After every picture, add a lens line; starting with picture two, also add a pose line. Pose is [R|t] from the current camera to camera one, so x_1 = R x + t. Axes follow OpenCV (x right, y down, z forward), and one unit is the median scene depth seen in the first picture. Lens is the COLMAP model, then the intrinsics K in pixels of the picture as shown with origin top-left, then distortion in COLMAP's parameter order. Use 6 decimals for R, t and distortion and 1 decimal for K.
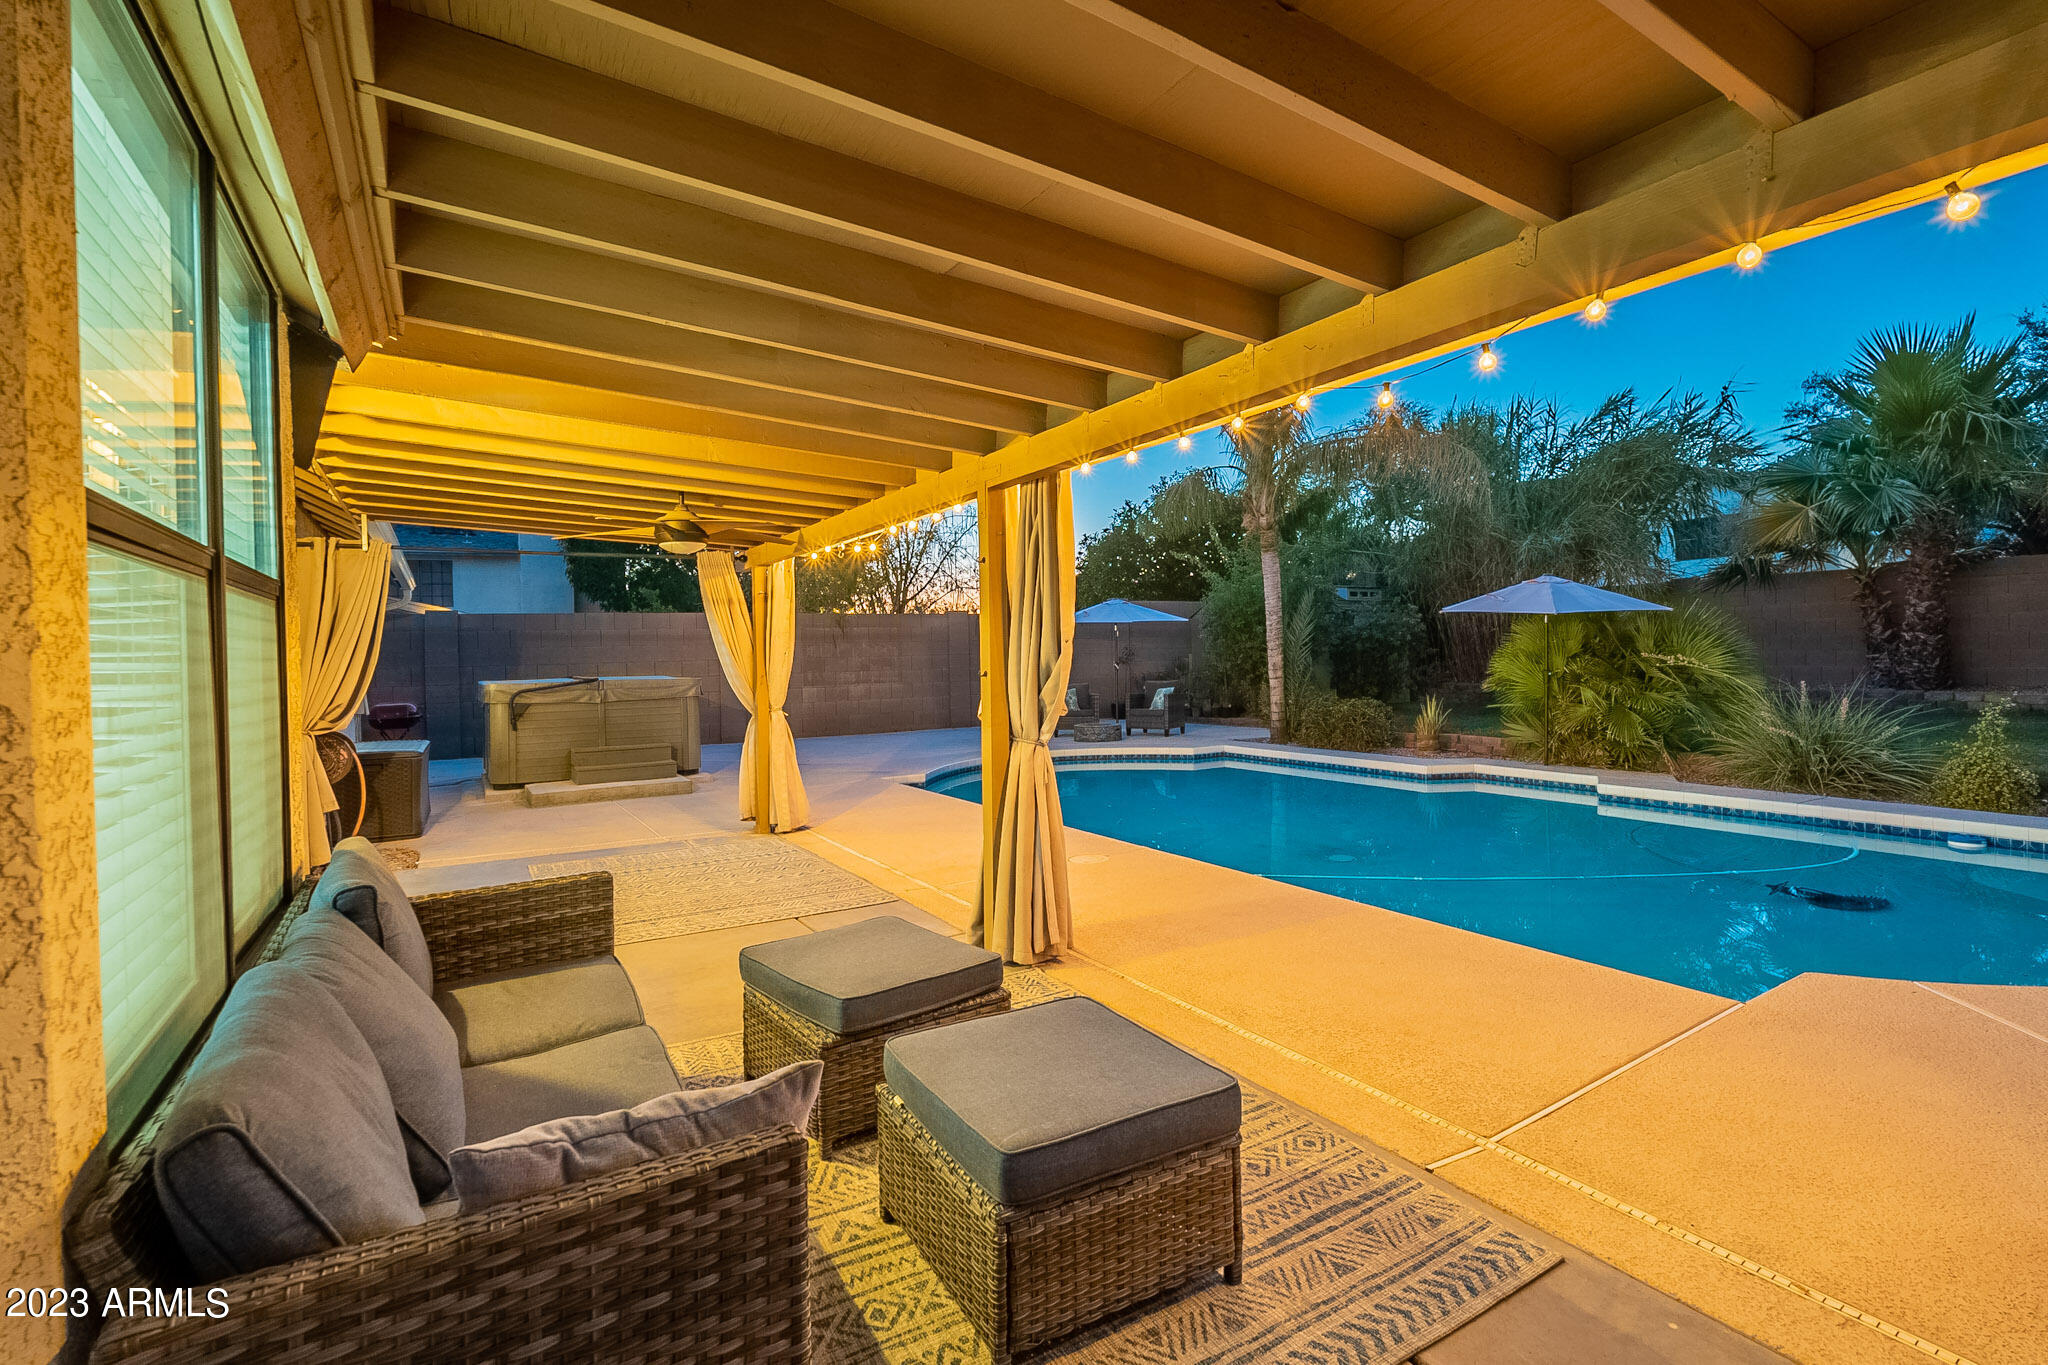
lens RADIAL K [[962.0, 0, 1021.5], [0, 962.0, 675.0], [0, 0, 1]] dist [-0.000317, -0.000078]
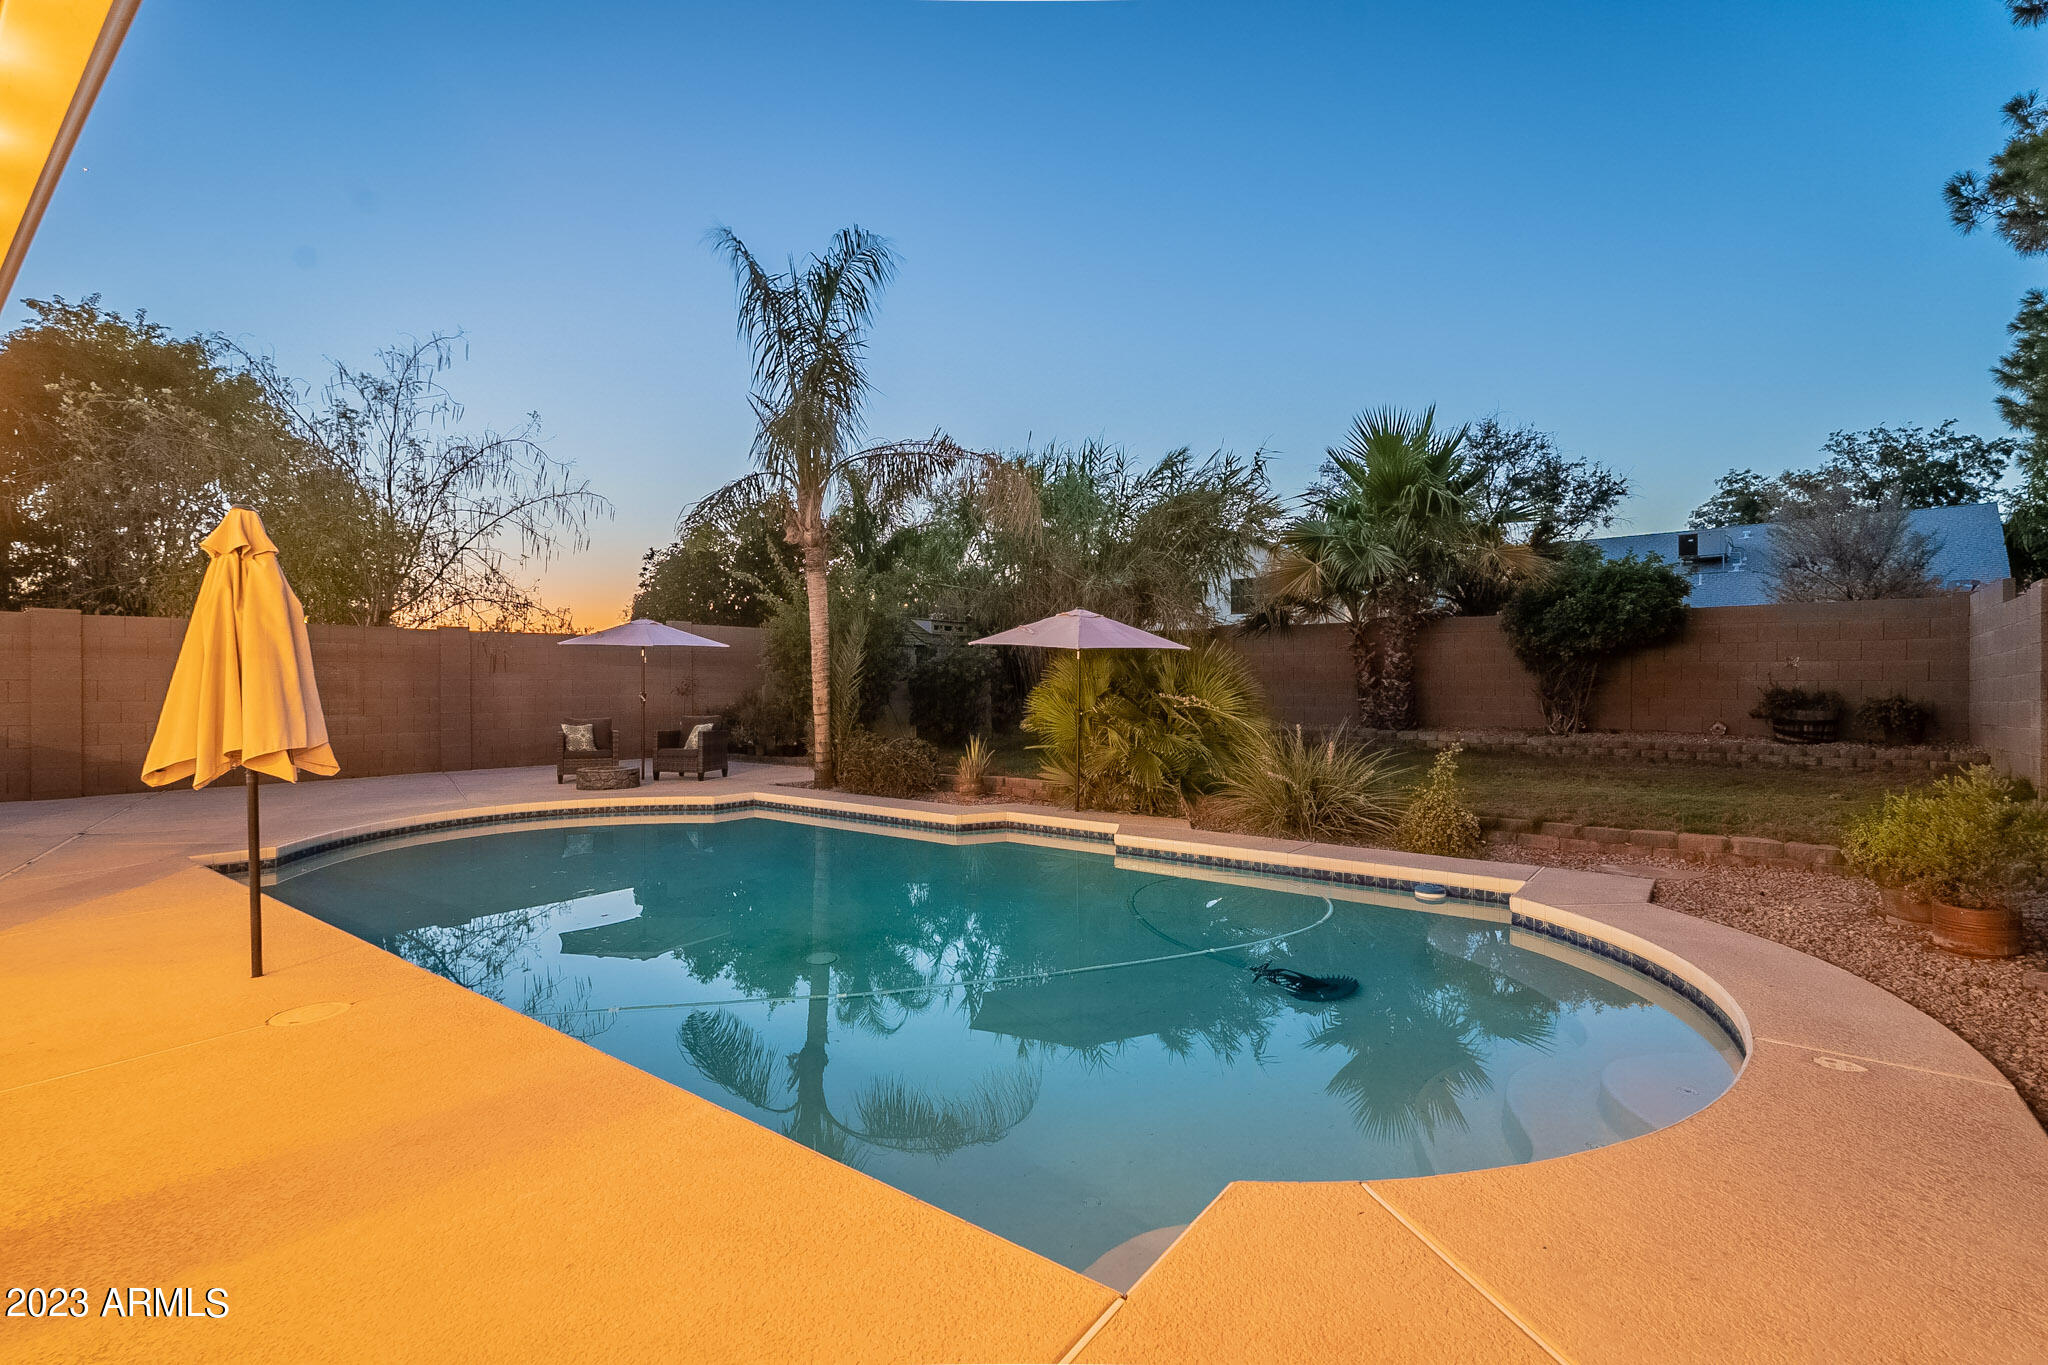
lens RADIAL K [[945.1, 0, 1018.0], [0, 945.1, 703.0], [0, 0, 1]] dist [0.003072, 0.000289]
pose [[0.932464, 0.014122, 0.360986, 0.122172], [-0.012467, 0.999898, -0.006913, -0.003551], [-0.361047, 0.001946, 0.932546, 0.124645]]
